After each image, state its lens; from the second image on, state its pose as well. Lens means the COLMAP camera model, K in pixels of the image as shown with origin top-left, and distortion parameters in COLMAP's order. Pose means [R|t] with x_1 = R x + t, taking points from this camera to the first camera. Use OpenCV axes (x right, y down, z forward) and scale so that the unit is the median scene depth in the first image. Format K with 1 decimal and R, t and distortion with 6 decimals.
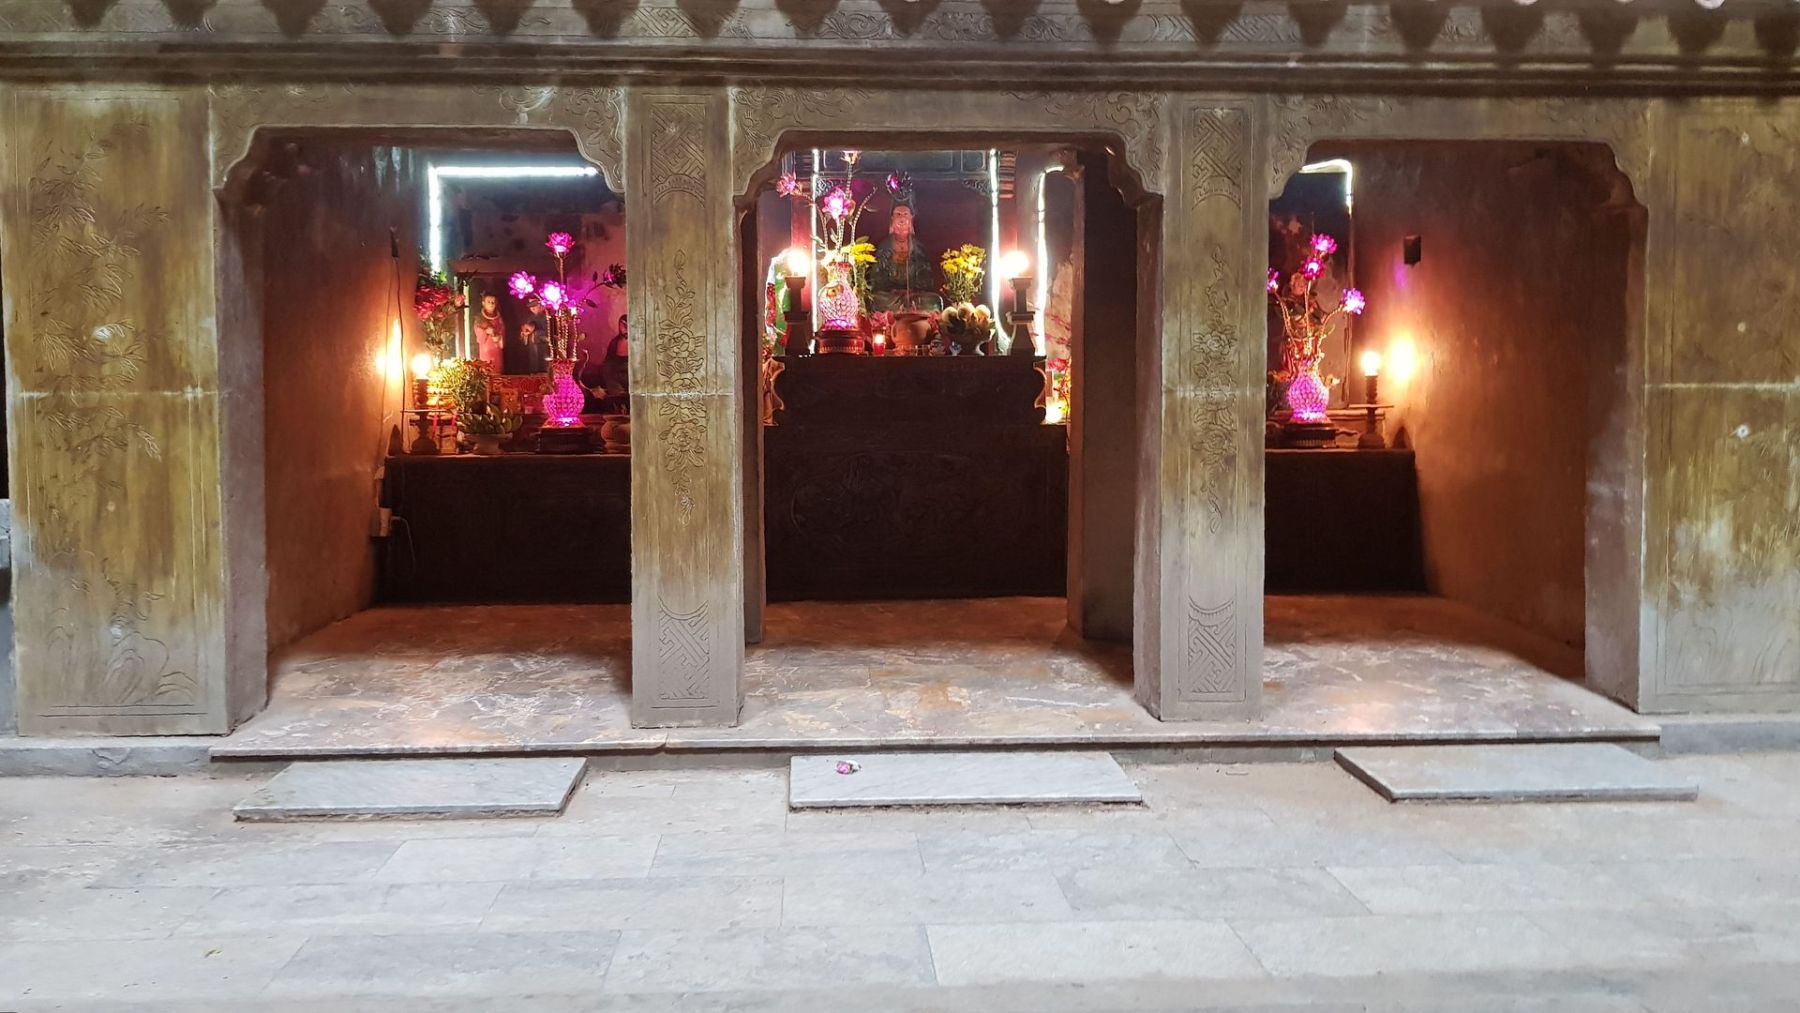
lens RADIAL K [[1421.2, 0, 894.6], [0, 1421.2, 516.6], [0, 0, 1]] dist [0.027828, -0.050275]
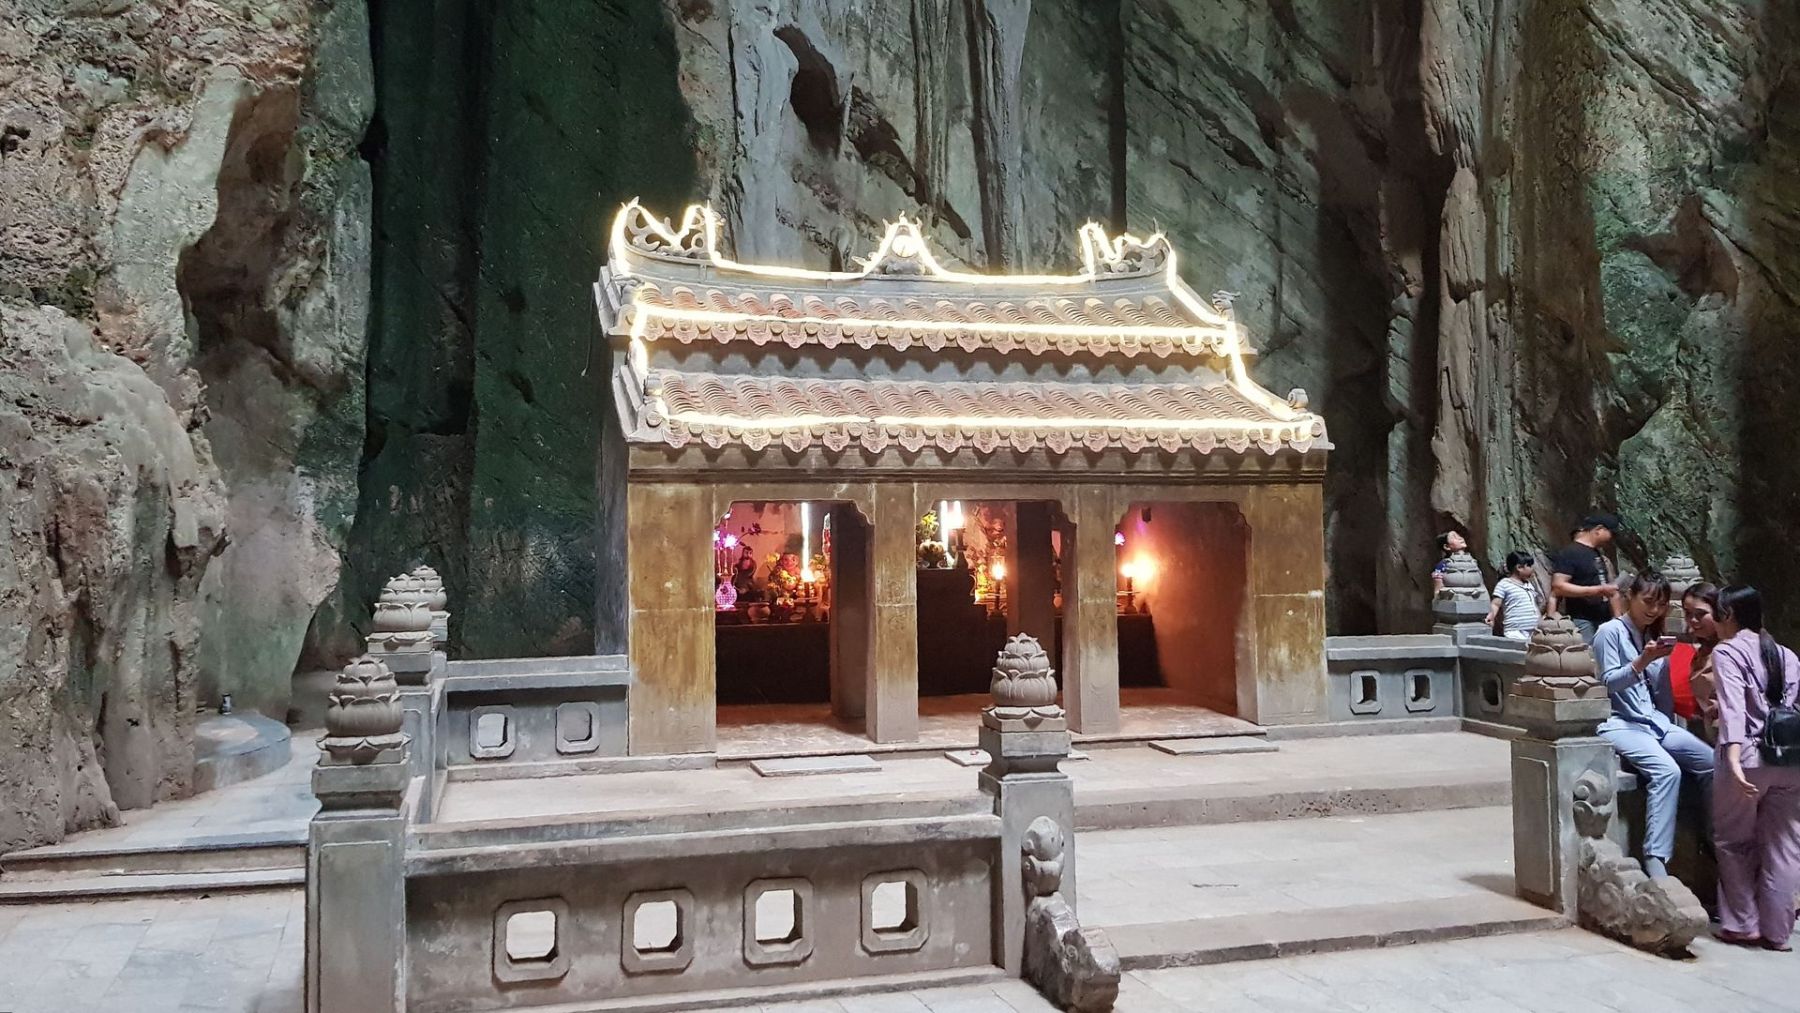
lens RADIAL K [[1421.2, 0, 897.1], [0, 1421.2, 500.8], [0, 0, 1]] dist [0.027828, -0.050275]
pose [[0.973643, 0.000566, 0.228078, -0.697260], [0.023469, 0.994440, -0.102654, -0.013273], [-0.226868, 0.105301, 0.968216, -1.378678]]
